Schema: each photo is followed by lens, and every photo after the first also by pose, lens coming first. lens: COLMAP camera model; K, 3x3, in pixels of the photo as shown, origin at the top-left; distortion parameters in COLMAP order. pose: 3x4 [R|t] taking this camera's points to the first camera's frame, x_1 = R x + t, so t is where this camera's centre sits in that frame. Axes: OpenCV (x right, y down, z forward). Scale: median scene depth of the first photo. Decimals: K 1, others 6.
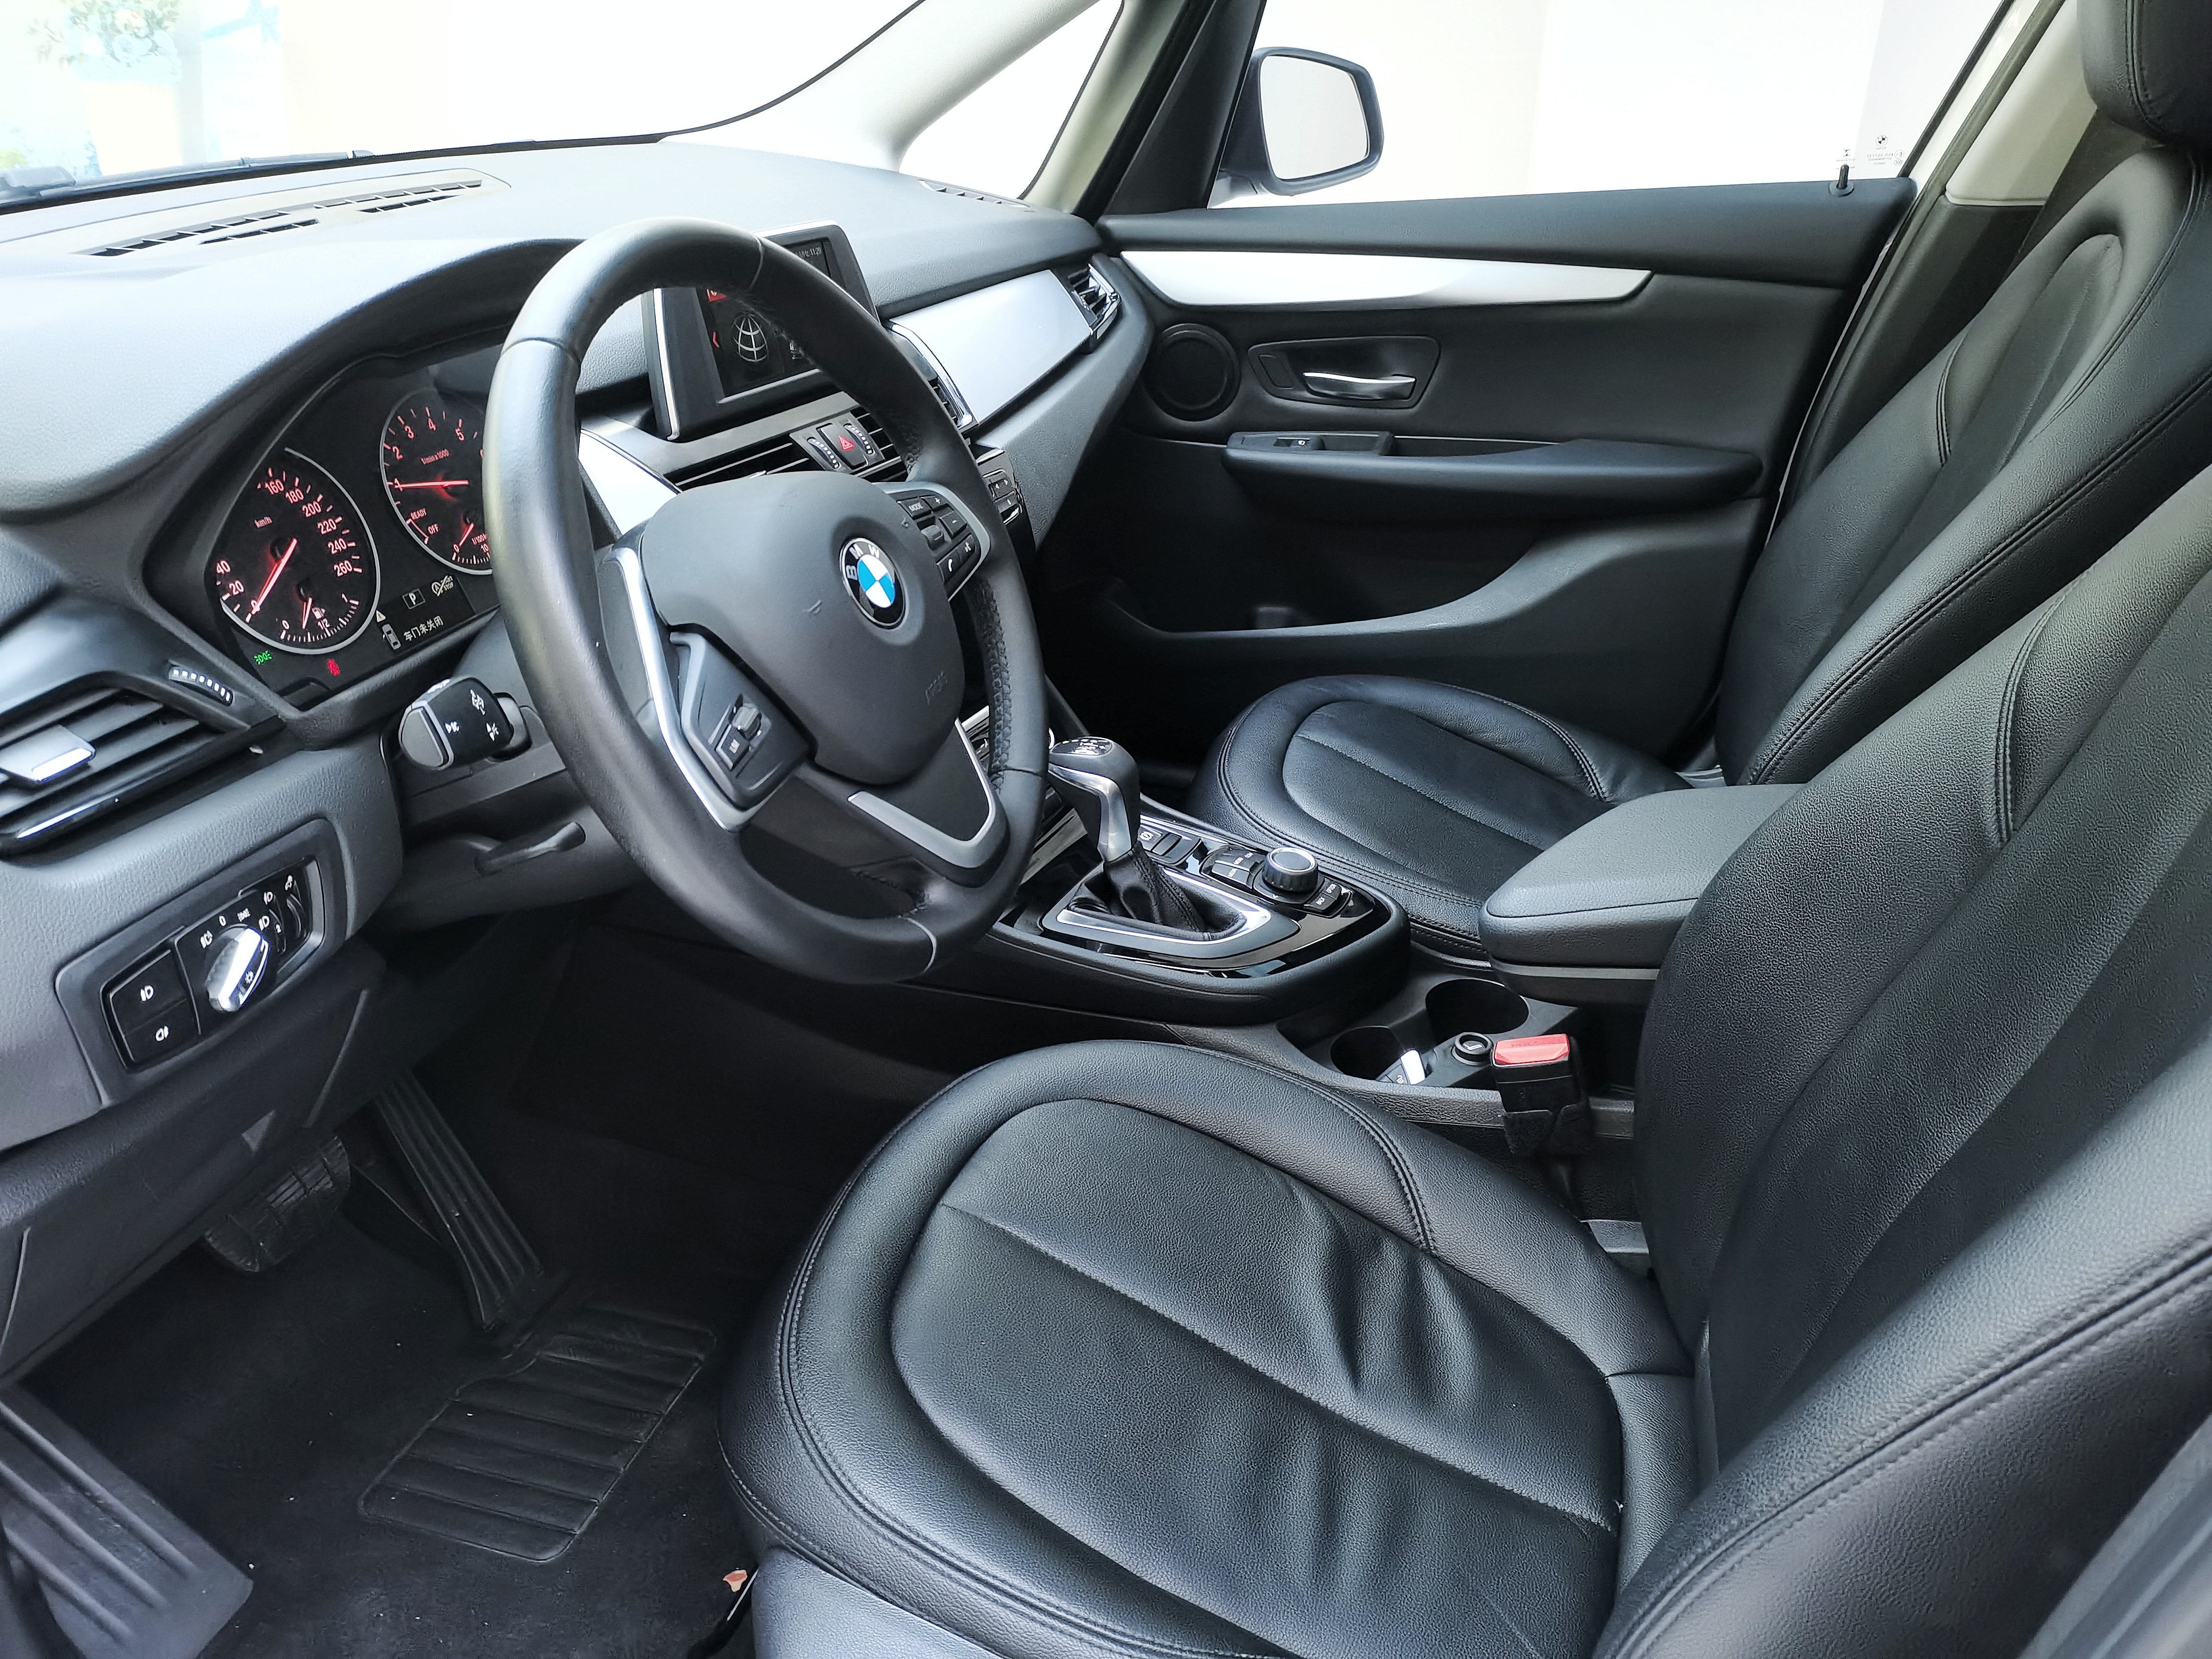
lens RADIAL K [[1701.9, 0, 1101.5], [0, 1701.9, 820.8], [0, 0, 1]] dist [0.049811, -0.079502]
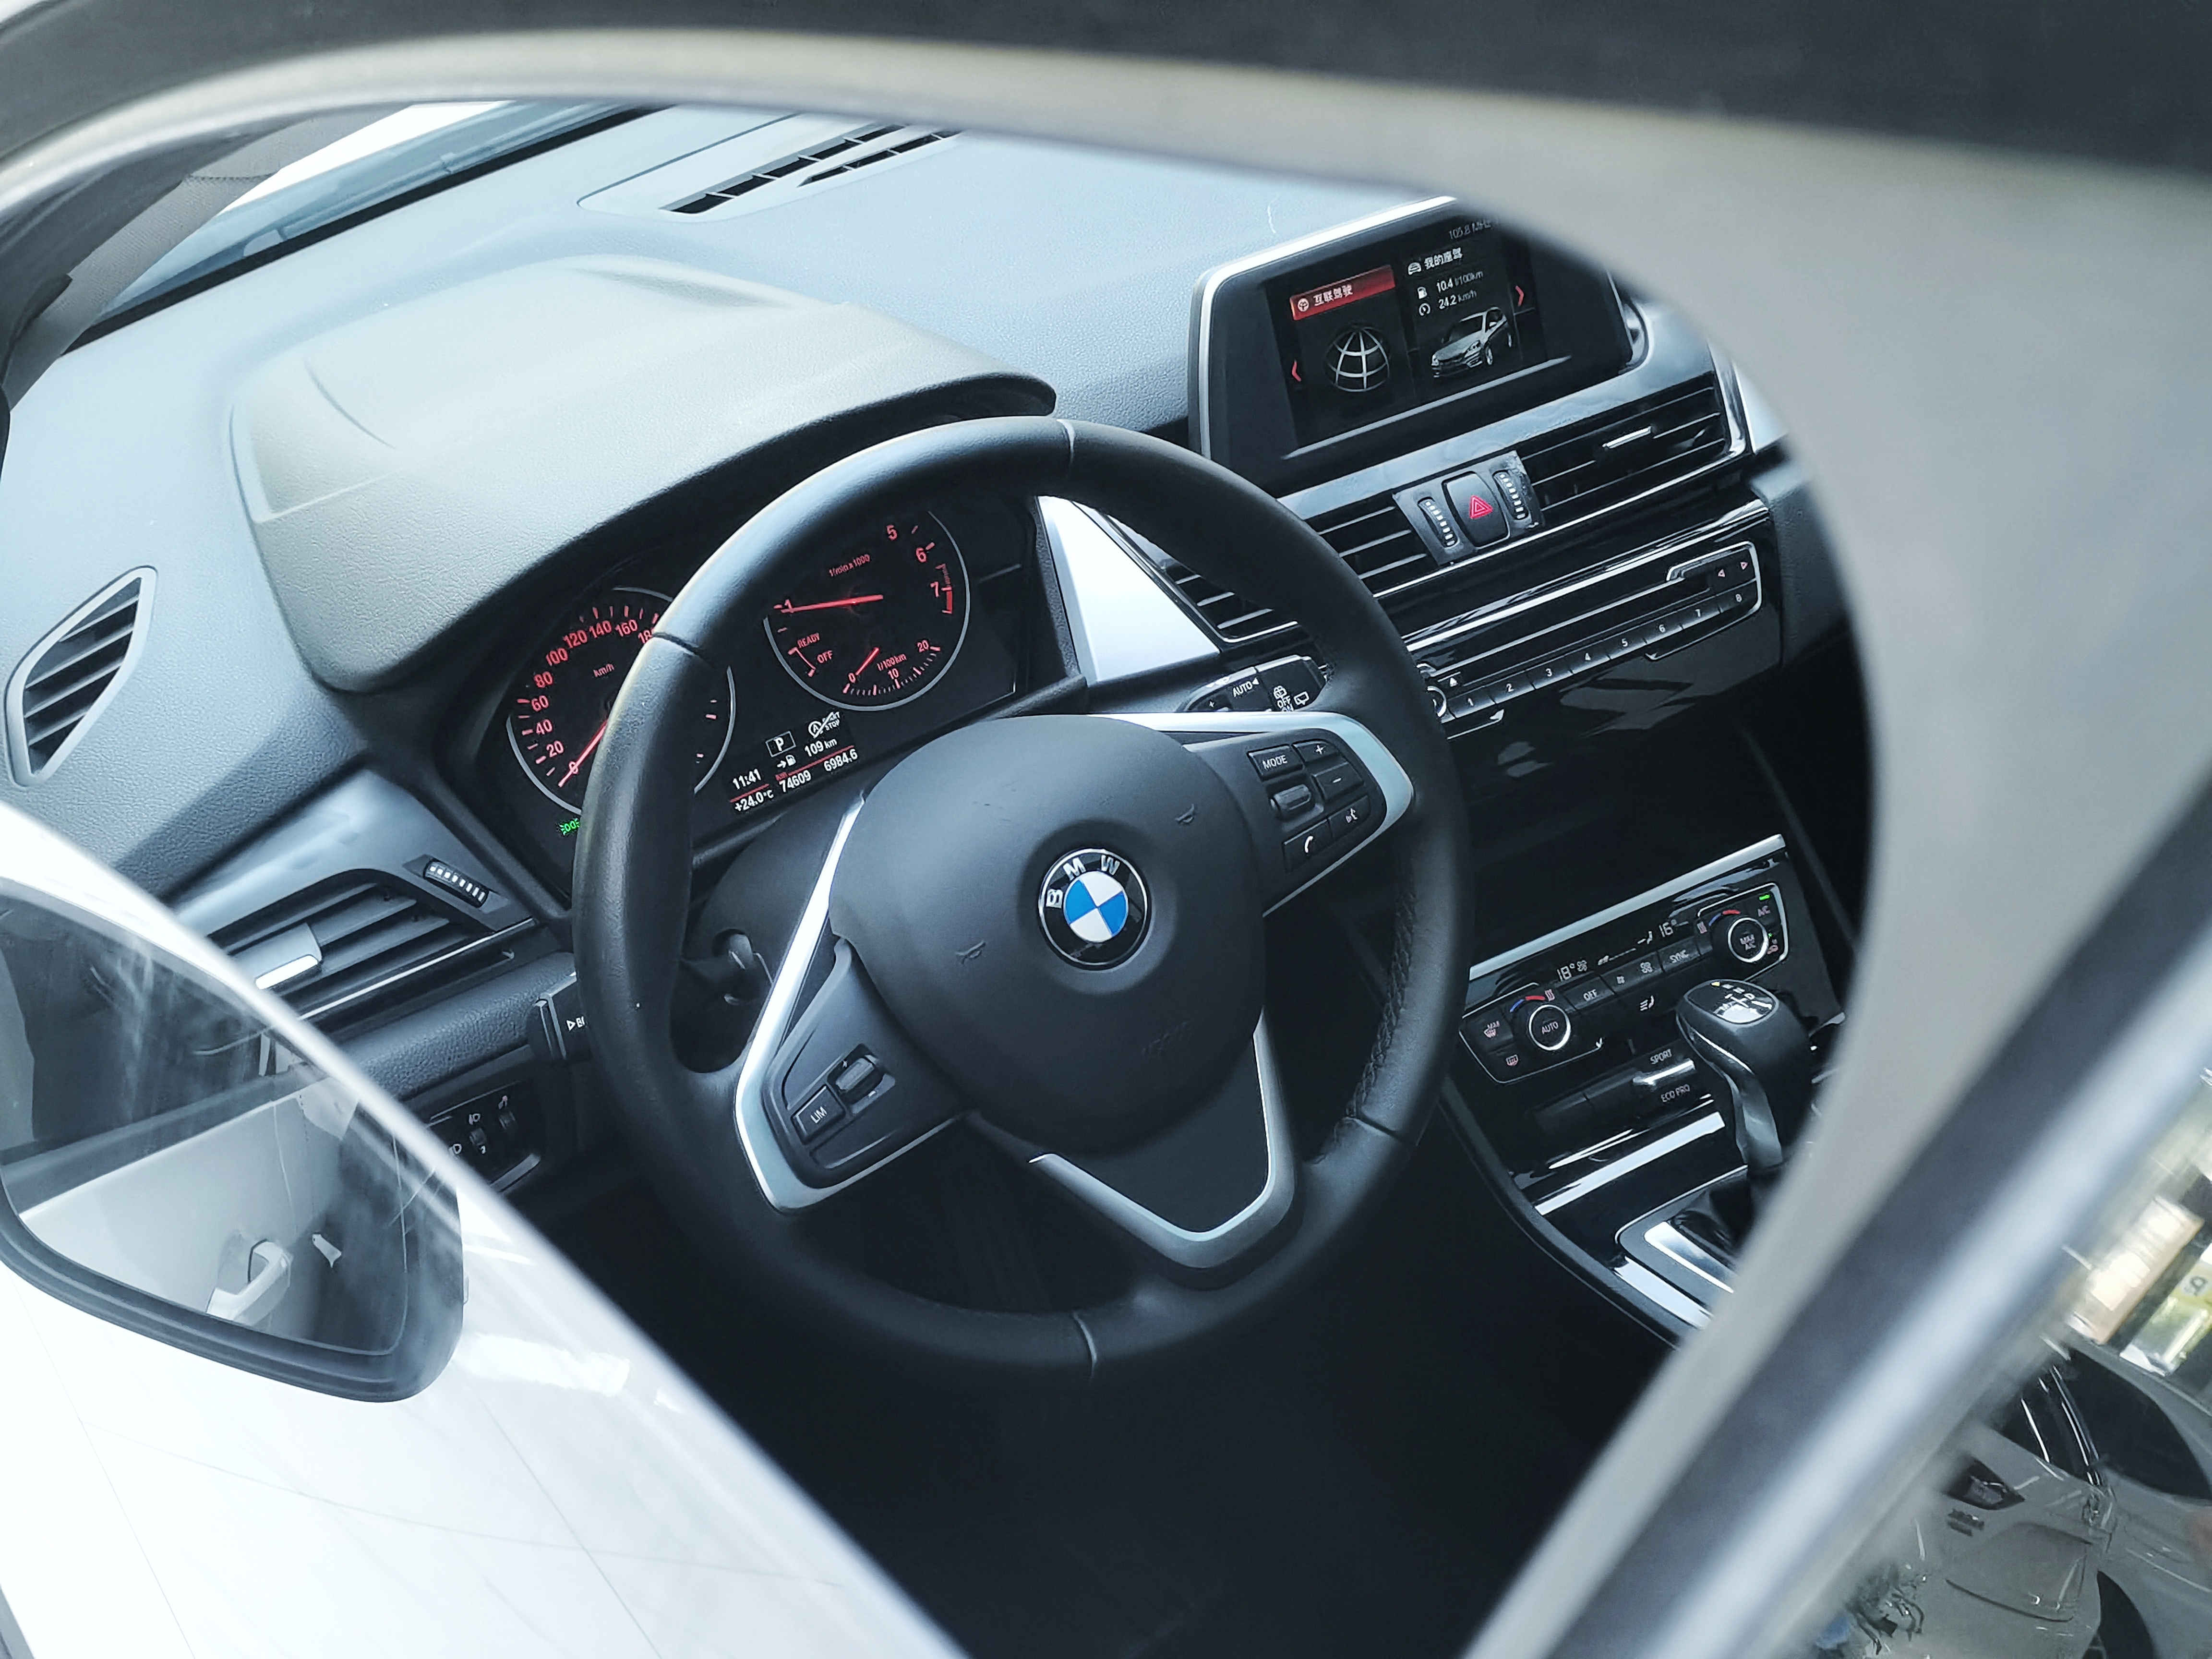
lens RADIAL K [[2663.4, 0, 1040.1], [0, 2663.4, 833.8], [0, 0, 1]] dist [0.002356, 0.002828]
pose [[0.784874, 0.220062, -0.579263, 0.522795], [-0.133797, 0.972948, 0.188336, -0.379620], [0.605038, -0.070317, 0.793085, 0.009657]]
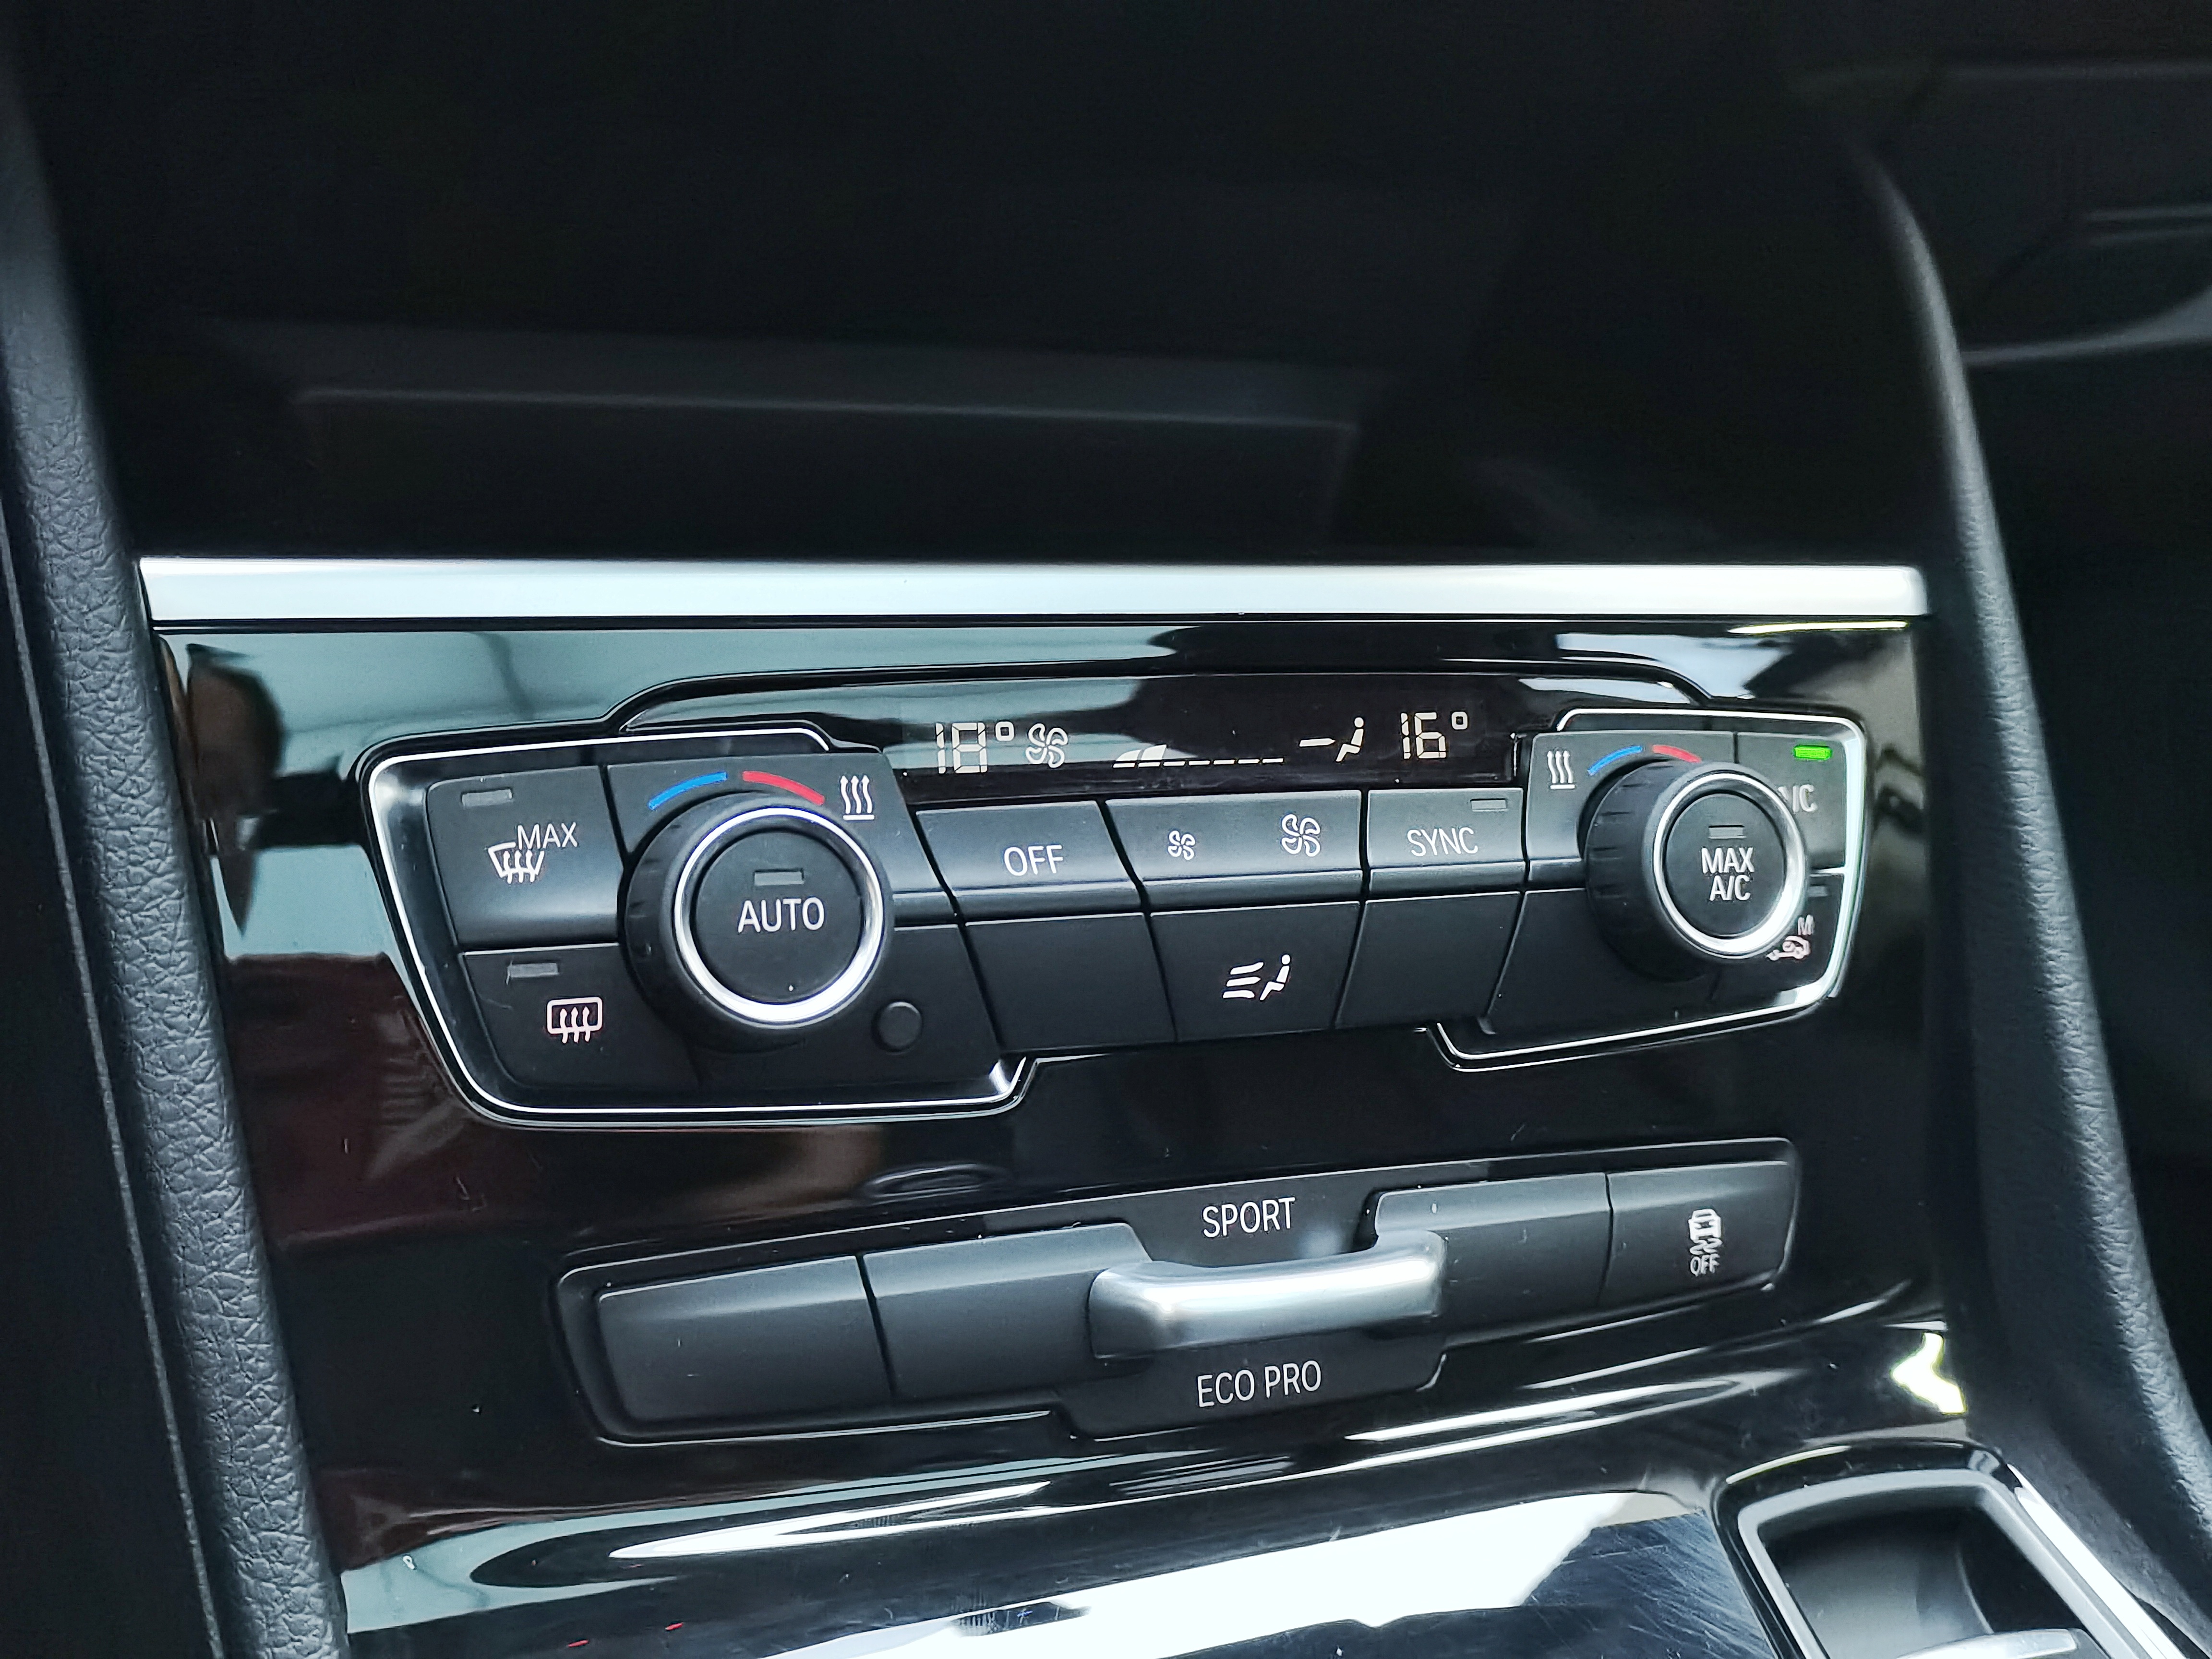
lens RADIAL K [[2327.2, 0, 1092.7], [0, 2327.2, 825.1], [0, 0, 1]] dist [0.094475, -0.303333]
pose [[0.731271, 0.421497, -0.536268, 0.060420], [-0.439750, 0.892343, 0.101710, -0.074239], [0.521405, 0.161446, 0.837897, 1.185964]]
